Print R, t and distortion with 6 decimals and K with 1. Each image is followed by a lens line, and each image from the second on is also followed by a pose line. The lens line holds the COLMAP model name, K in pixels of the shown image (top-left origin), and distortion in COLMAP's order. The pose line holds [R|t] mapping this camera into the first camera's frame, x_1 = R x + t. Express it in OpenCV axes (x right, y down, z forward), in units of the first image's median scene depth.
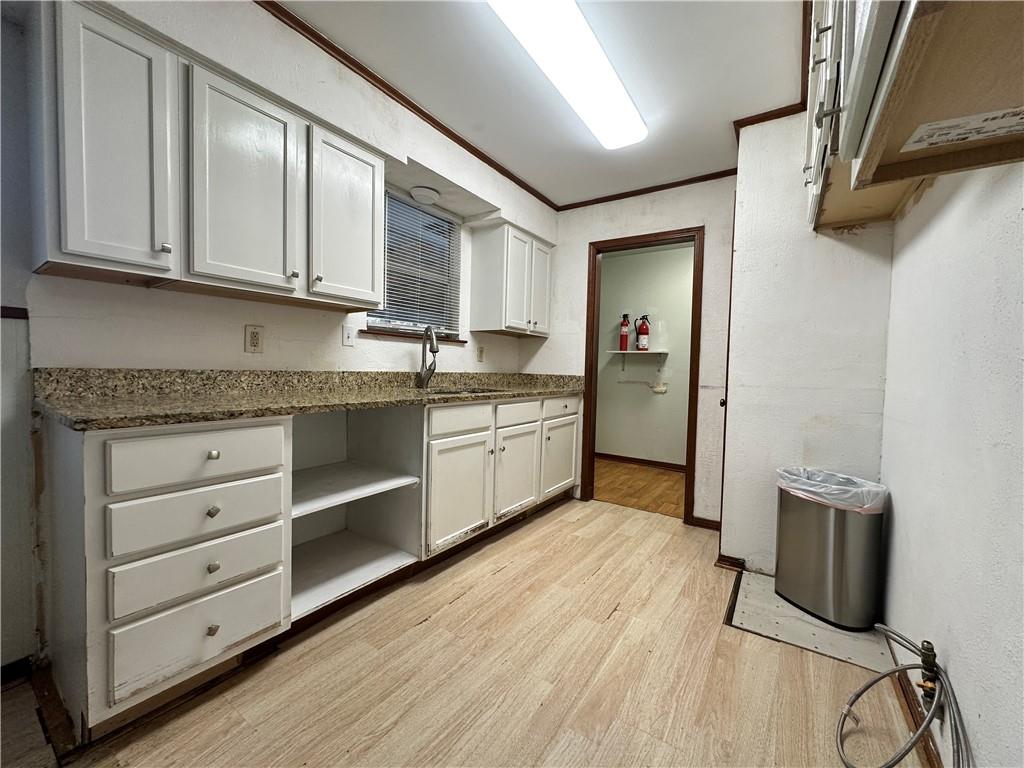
lens RADIAL K [[407.3, 0, 510.8], [0, 407.3, 385.2], [0, 0, 1]] dist [-0.001242, 0.000494]
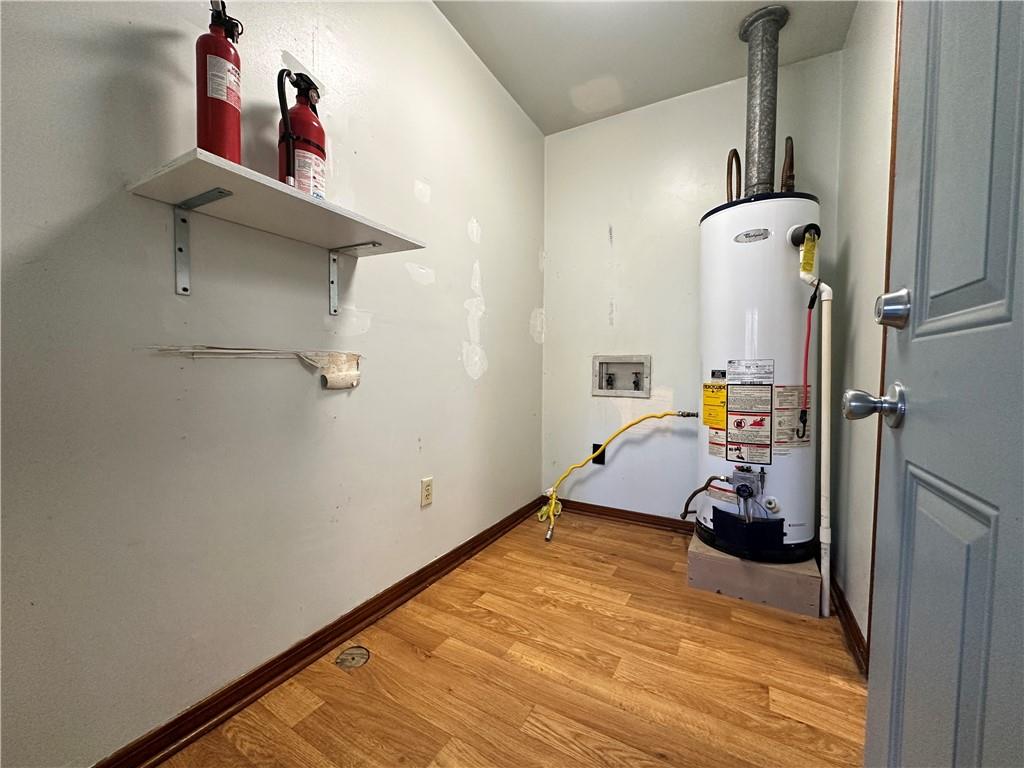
lens RADIAL K [[407.3, 0, 510.0], [0, 407.3, 385.6], [0, 0, 1]] dist [-0.001242, 0.000494]
pose [[-0.089774, -0.067422, 0.993677, 0.146615], [0.022661, 0.997309, 0.069716, -0.002488], [-0.995704, 0.028777, -0.088004, 2.072533]]
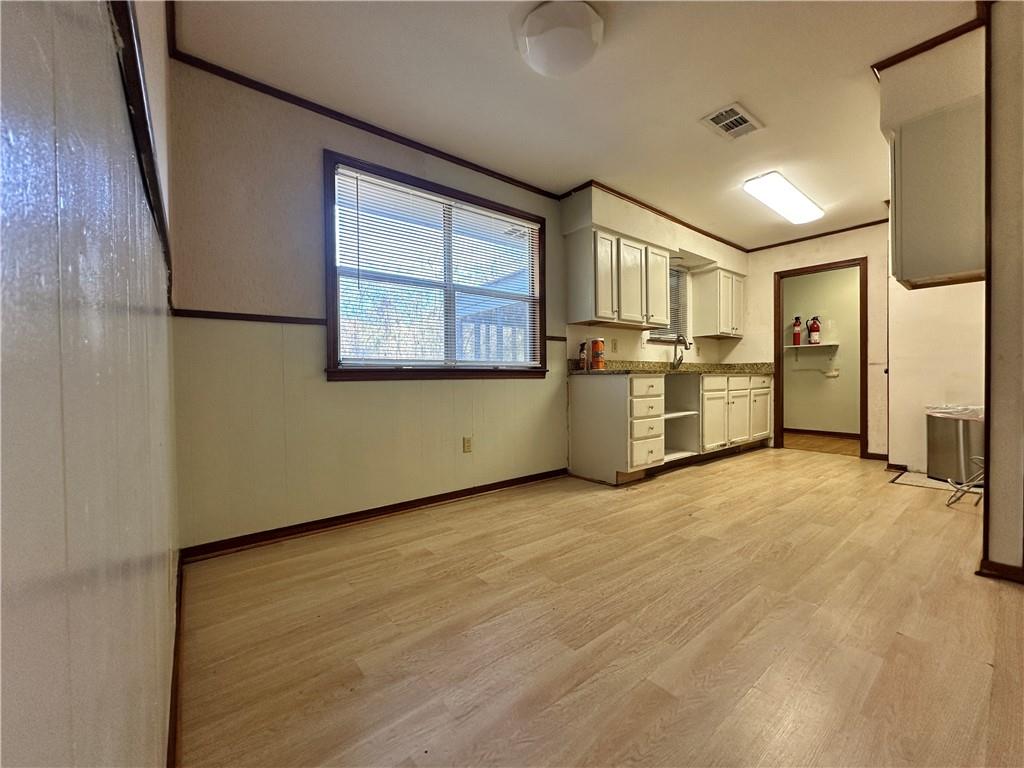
lens RADIAL K [[407.3, 0, 511.8], [0, 407.3, 385.0], [0, 0, 1]] dist [-0.001242, 0.000494]
pose [[0.956895, -0.030070, -0.288872, -0.502345], [0.022597, 0.999319, -0.029169, 0.132639], [0.289553, 0.021384, 0.956923, -1.126210]]
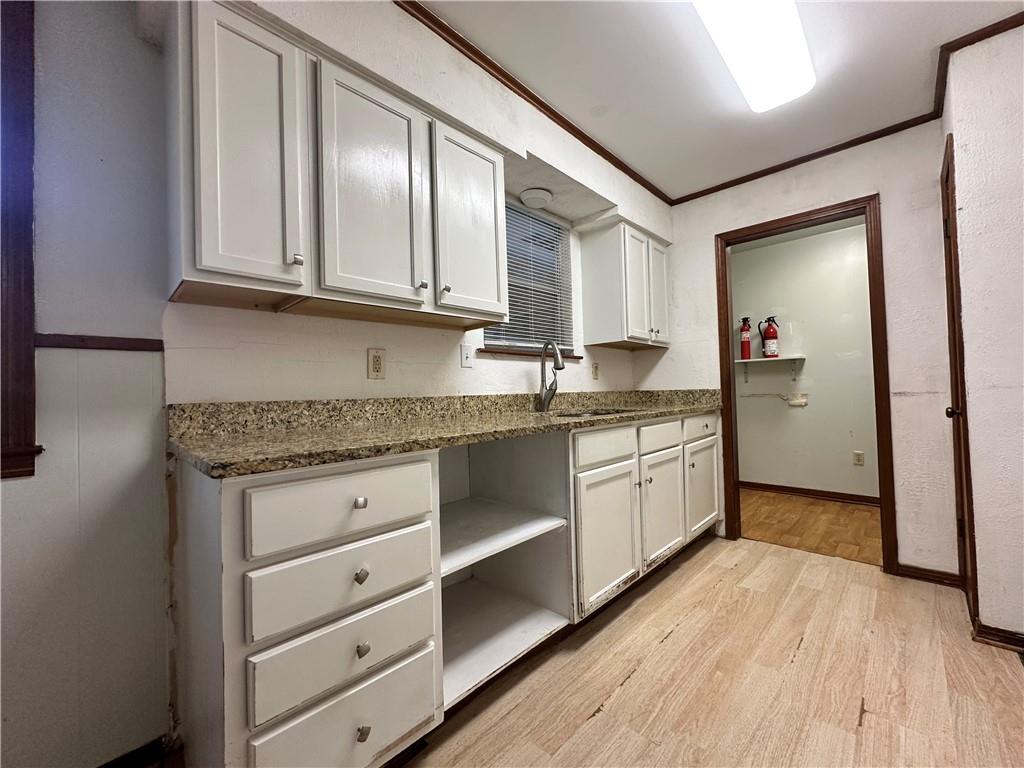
lens RADIAL K [[407.3, 0, 511.6], [0, 407.3, 385.6], [0, 0, 1]] dist [-0.001242, 0.000494]
pose [[0.984956, -0.055457, -0.163666, -0.179842], [0.045735, 0.996991, -0.062588, 0.004704], [0.166644, 0.054161, 0.984528, 0.155301]]
